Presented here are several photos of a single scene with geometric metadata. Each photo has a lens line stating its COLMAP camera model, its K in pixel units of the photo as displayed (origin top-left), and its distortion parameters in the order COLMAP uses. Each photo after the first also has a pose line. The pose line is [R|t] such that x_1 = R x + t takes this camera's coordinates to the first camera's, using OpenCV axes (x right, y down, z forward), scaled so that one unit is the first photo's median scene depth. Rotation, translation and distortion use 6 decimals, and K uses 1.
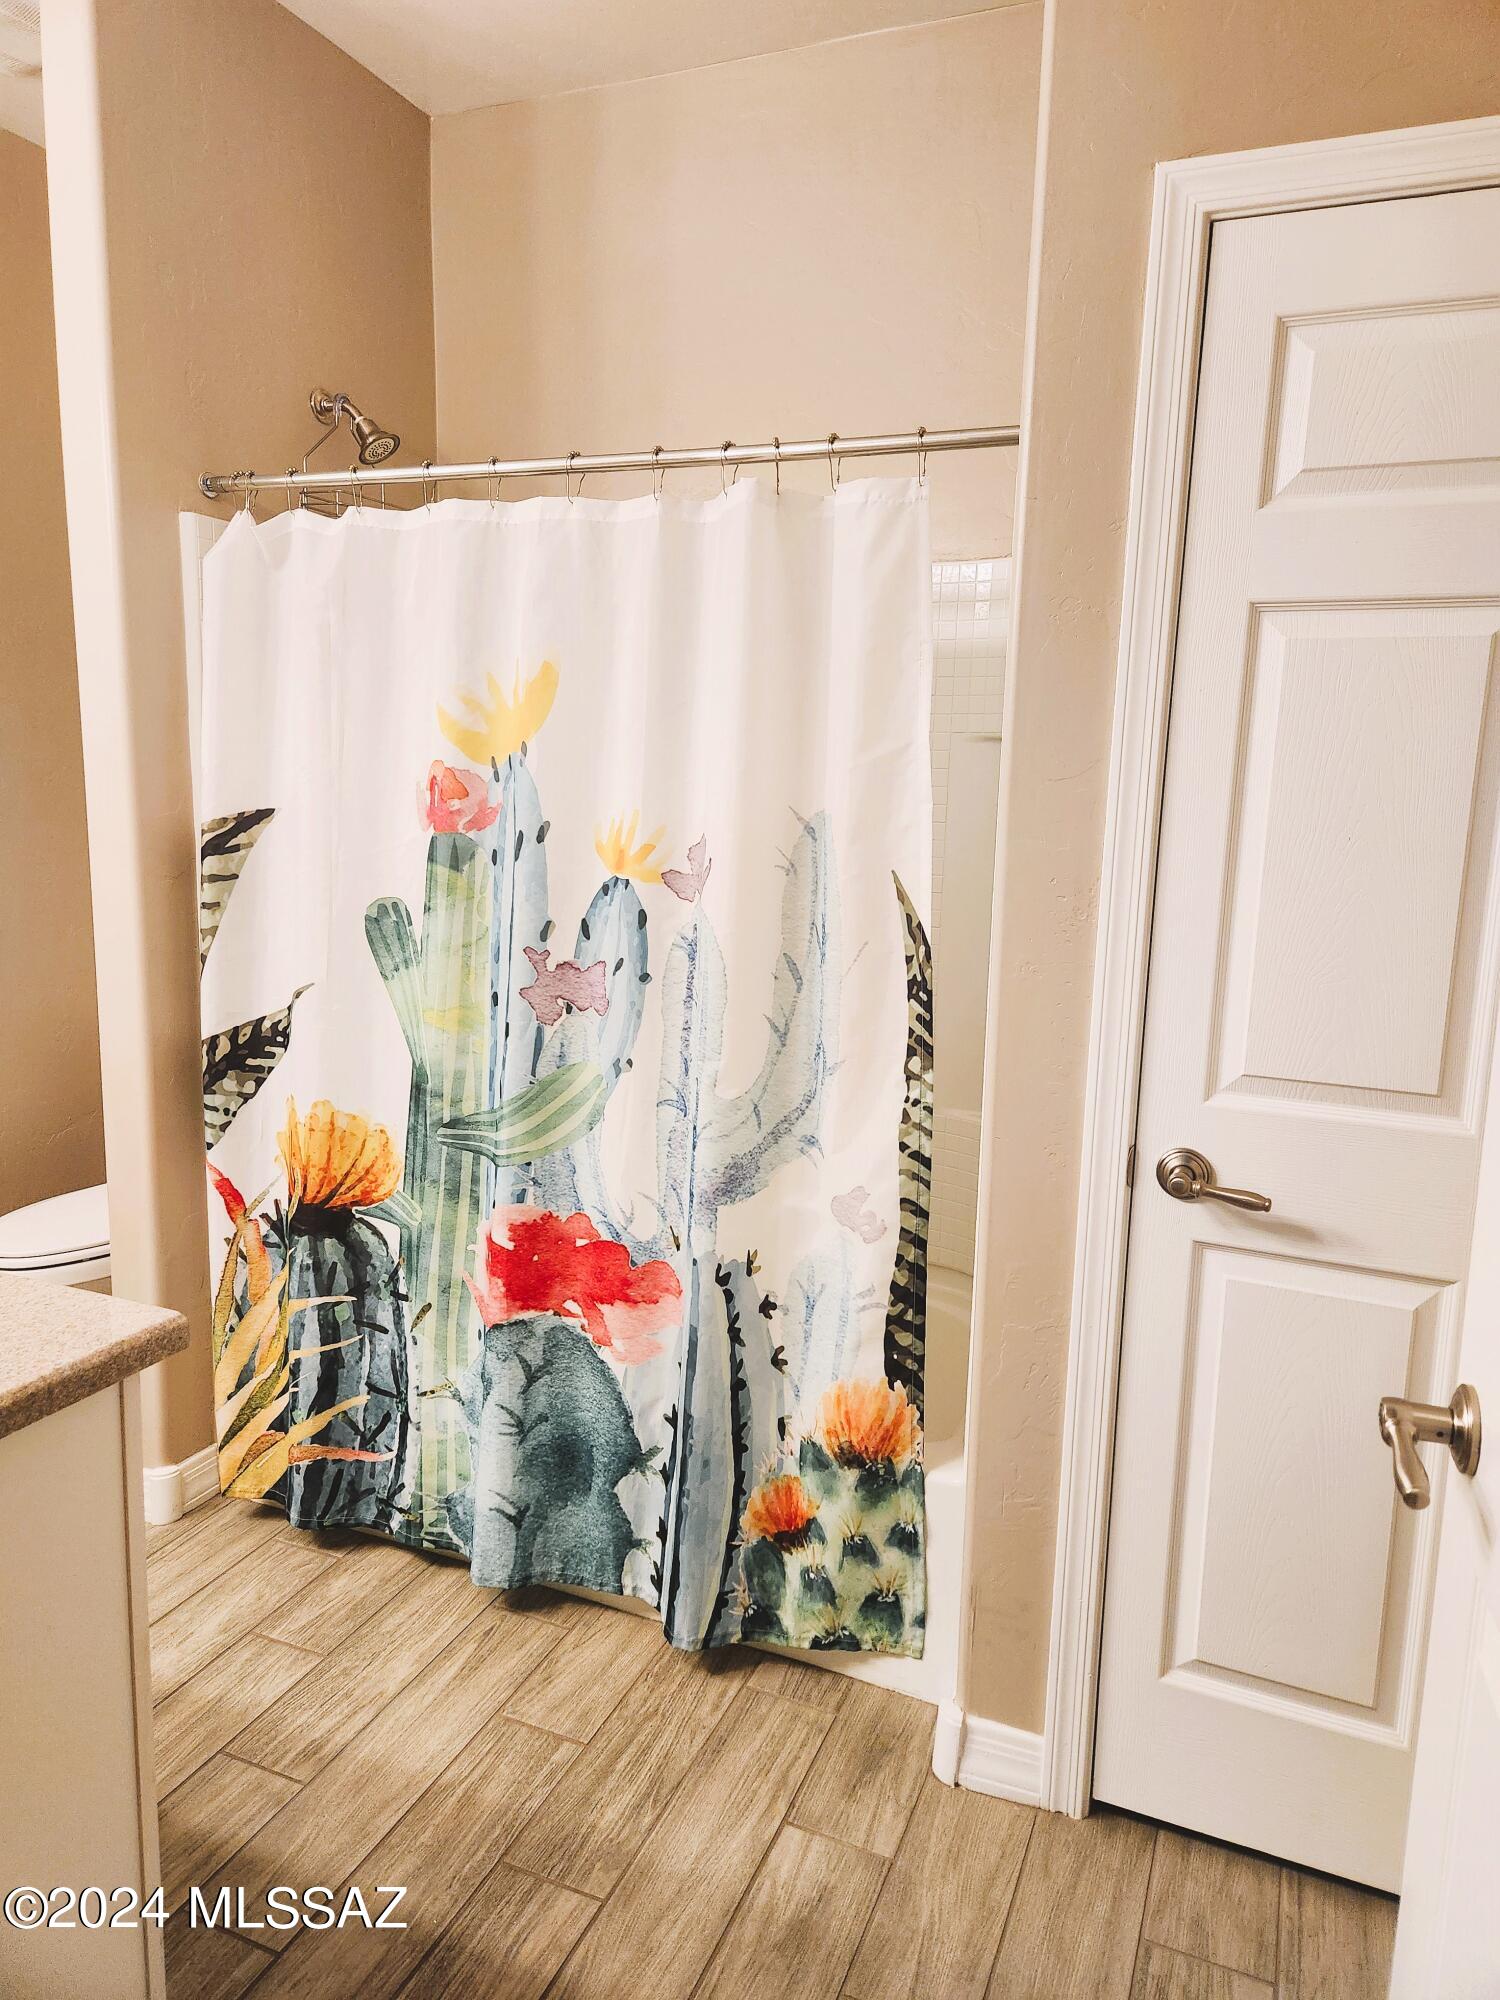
lens RADIAL K [[1371.5, 0, 753.0], [0, 1371.5, 996.7], [0, 0, 1]] dist [0.081109, -0.067971]
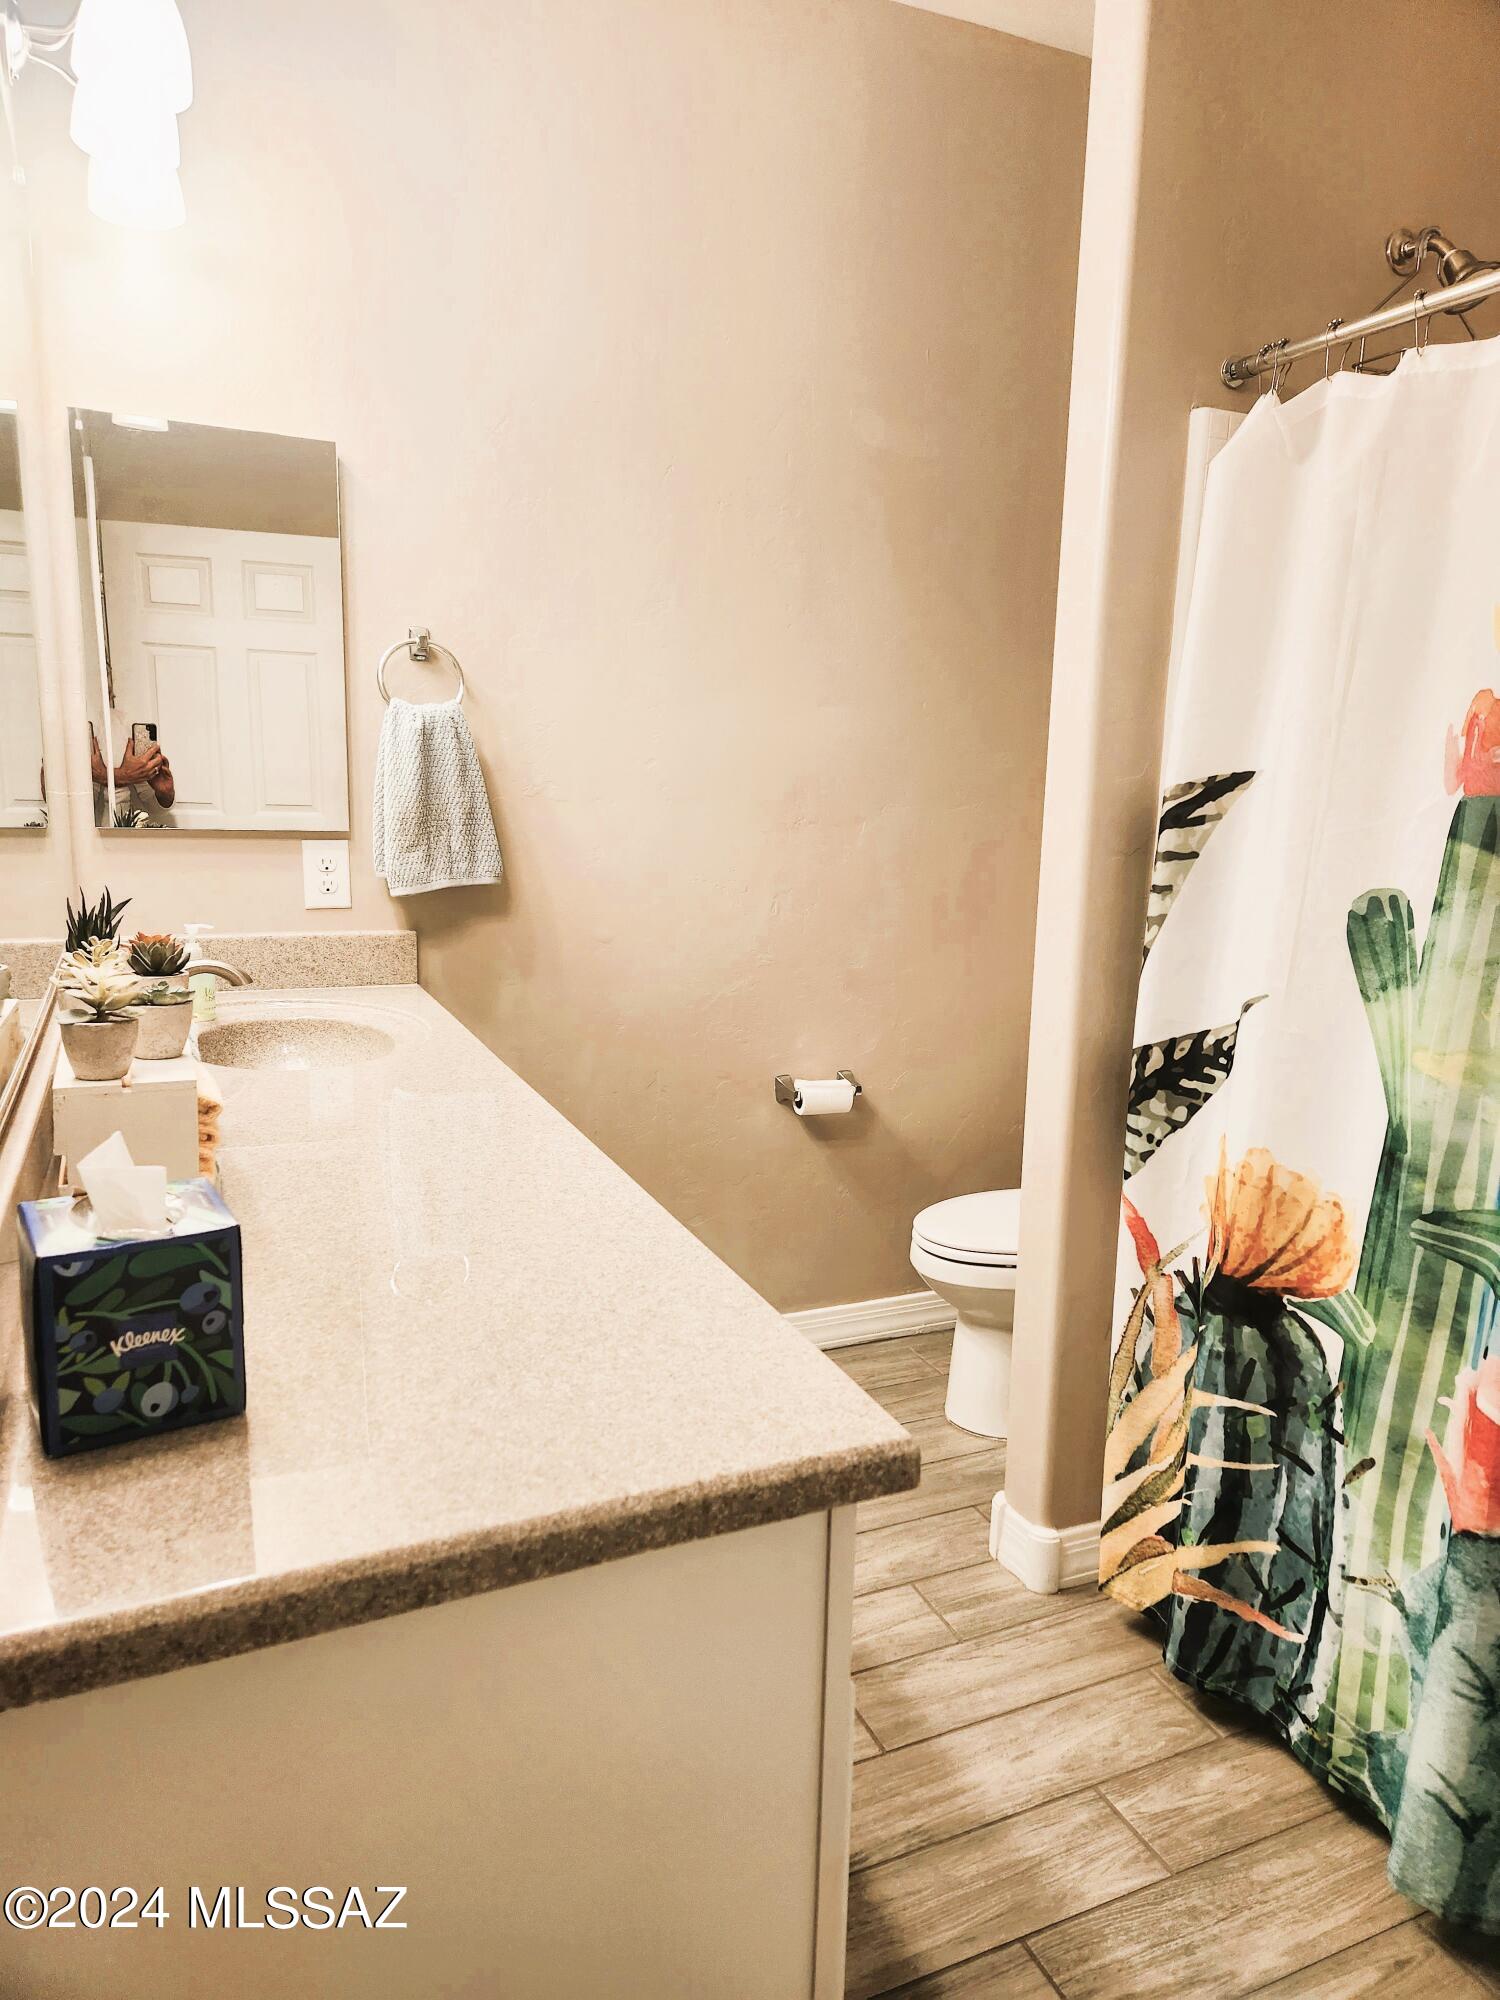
lens RADIAL K [[1371.5, 0, 753.0], [0, 1371.5, 996.7], [0, 0, 1]] dist [0.081109, -0.067971]
pose [[0.744370, 0.109867, -0.658667, -0.022989], [-0.116673, 0.992598, 0.033713, -0.001300], [0.657496, 0.051754, 0.751679, 0.227468]]
